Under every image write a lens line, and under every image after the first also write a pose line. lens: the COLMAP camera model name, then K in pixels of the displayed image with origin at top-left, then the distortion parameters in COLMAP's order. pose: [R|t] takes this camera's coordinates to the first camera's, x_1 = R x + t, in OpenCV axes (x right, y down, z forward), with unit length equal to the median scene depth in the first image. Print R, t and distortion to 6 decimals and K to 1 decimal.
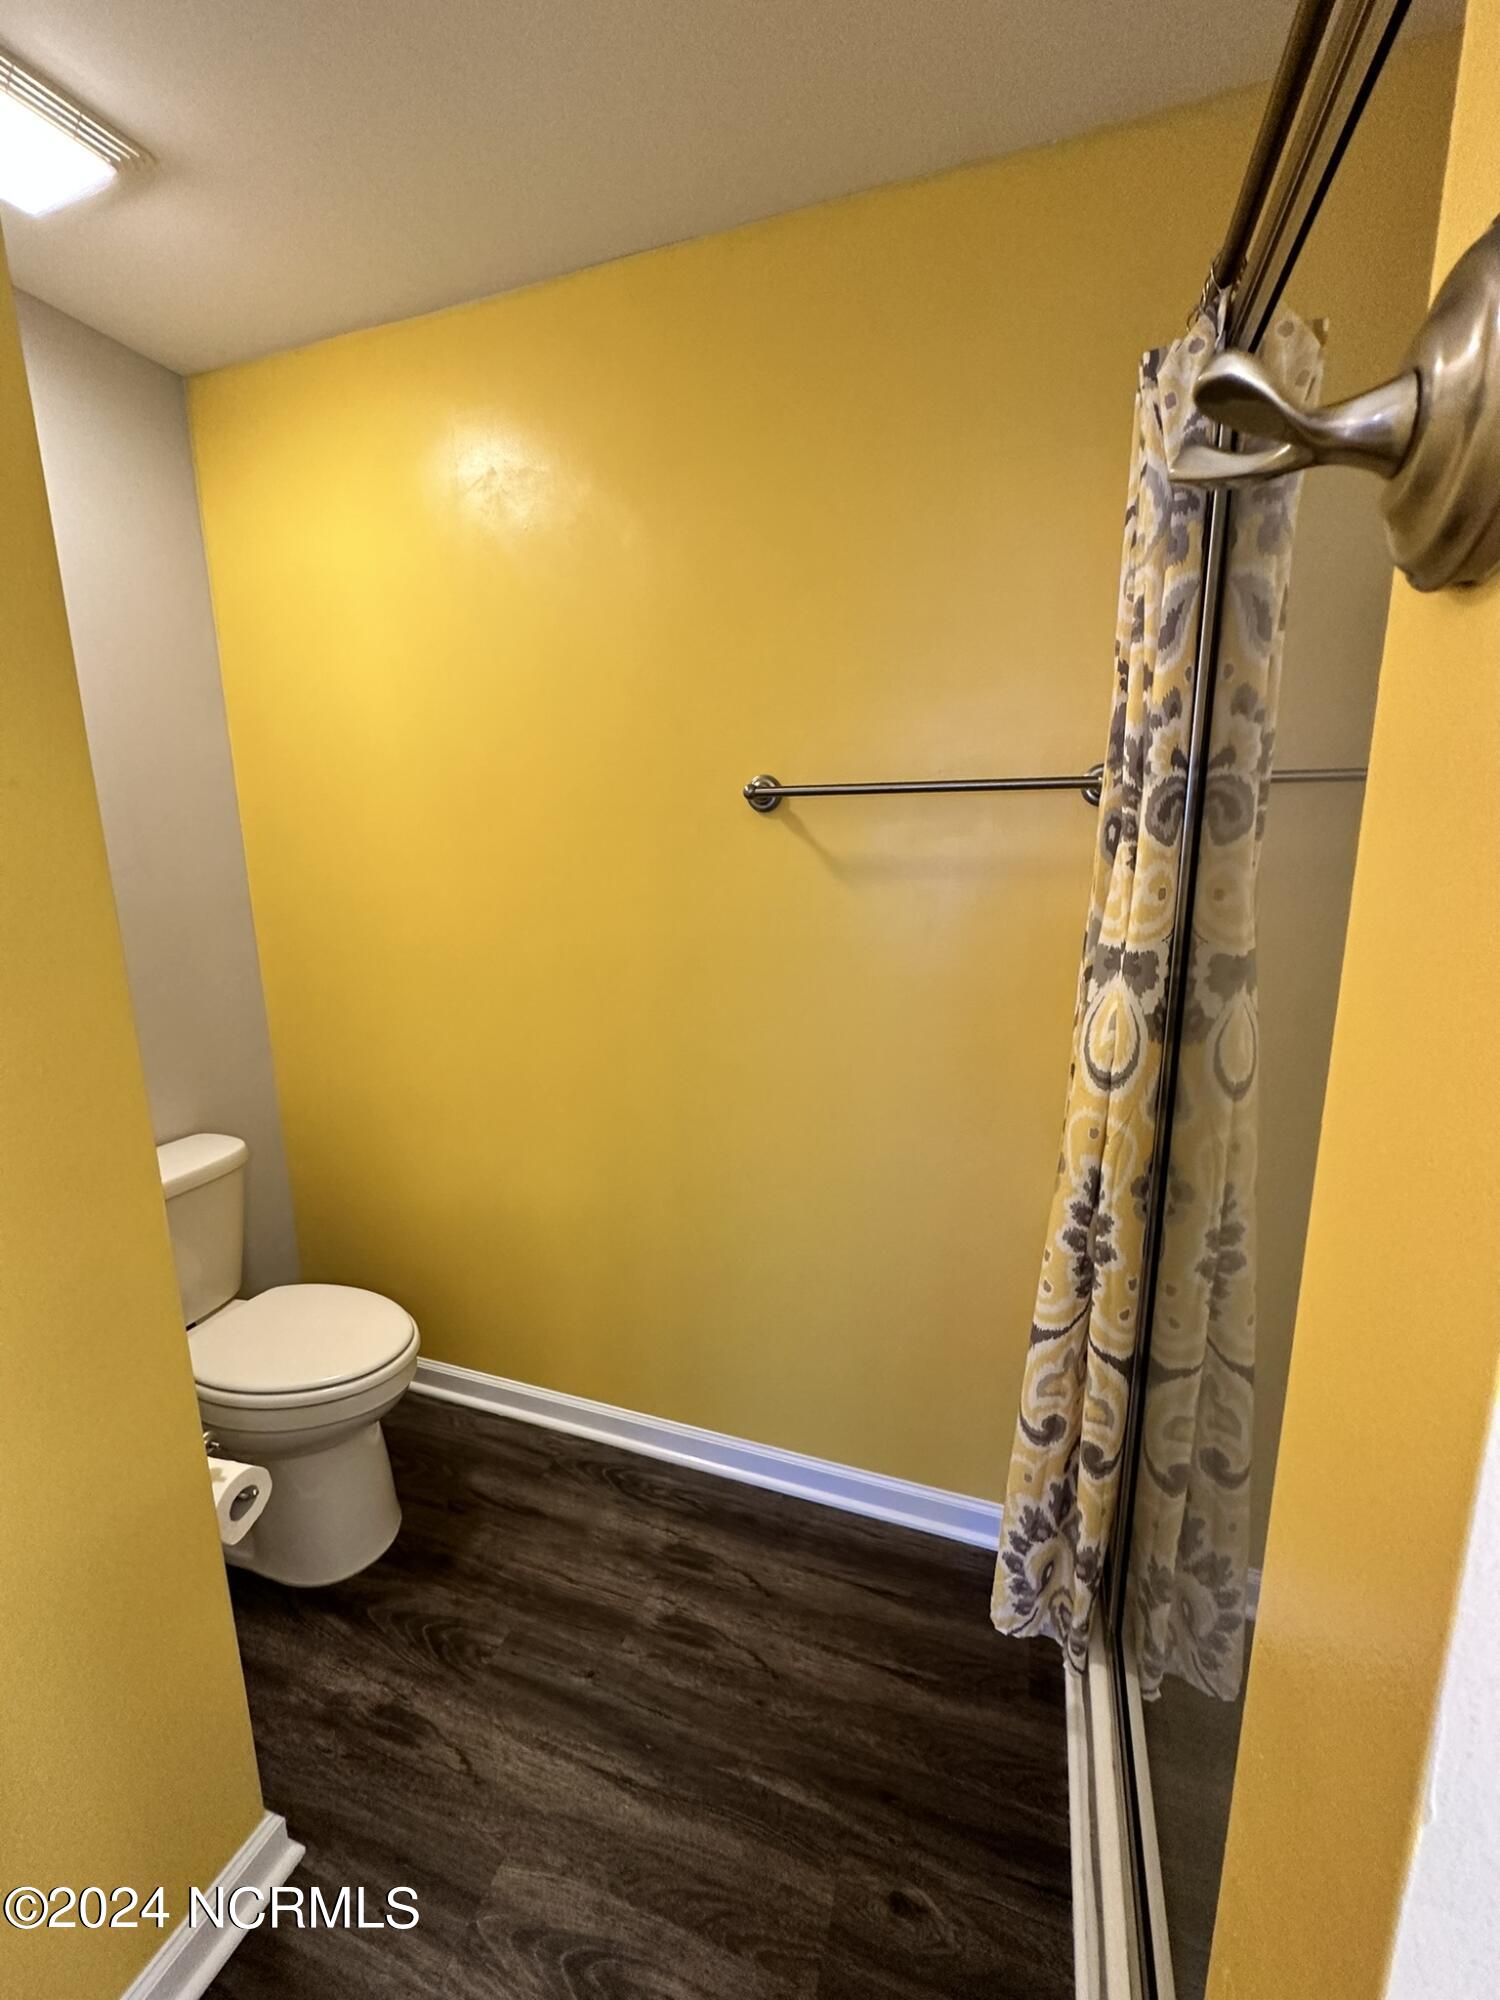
lens RADIAL K [[799.6, 0, 750.2], [0, 799.6, 1001.4], [0, 0, 1]] dist [-0.000991, 0.000567]
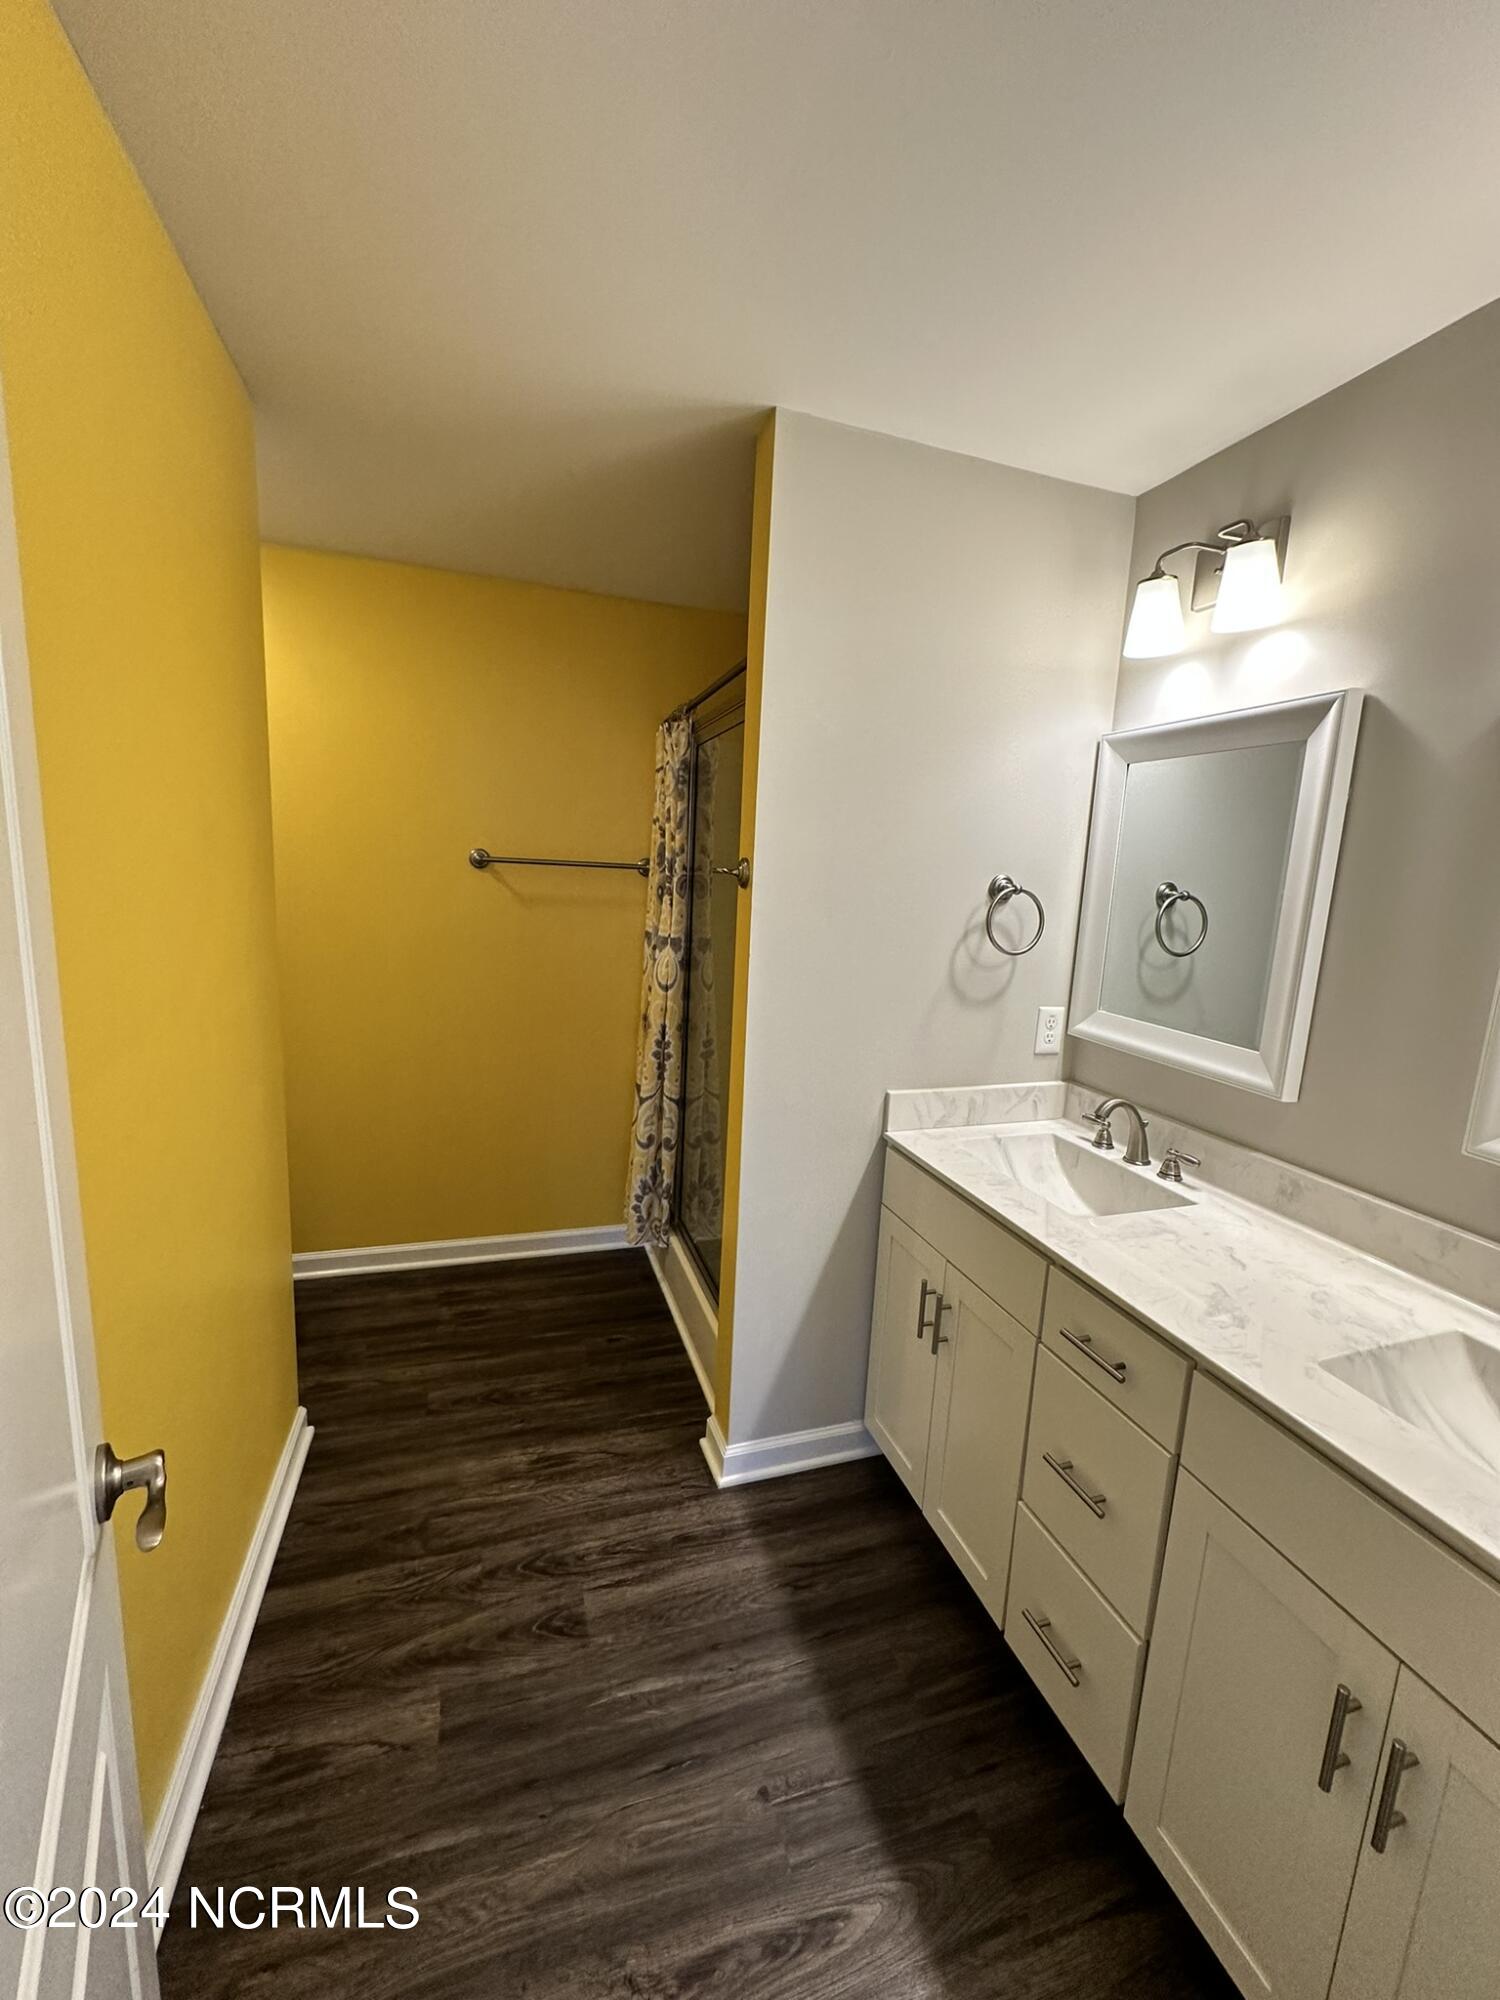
lens RADIAL K [[799.6, 0, 734.7], [0, 799.6, 995.6], [0, 0, 1]] dist [-0.000991, 0.000567]
pose [[0.796616, -0.042837, 0.602966, -0.907931], [0.063746, 0.997877, -0.013325, 0.167727], [-0.601116, 0.049052, 0.797655, -1.157412]]
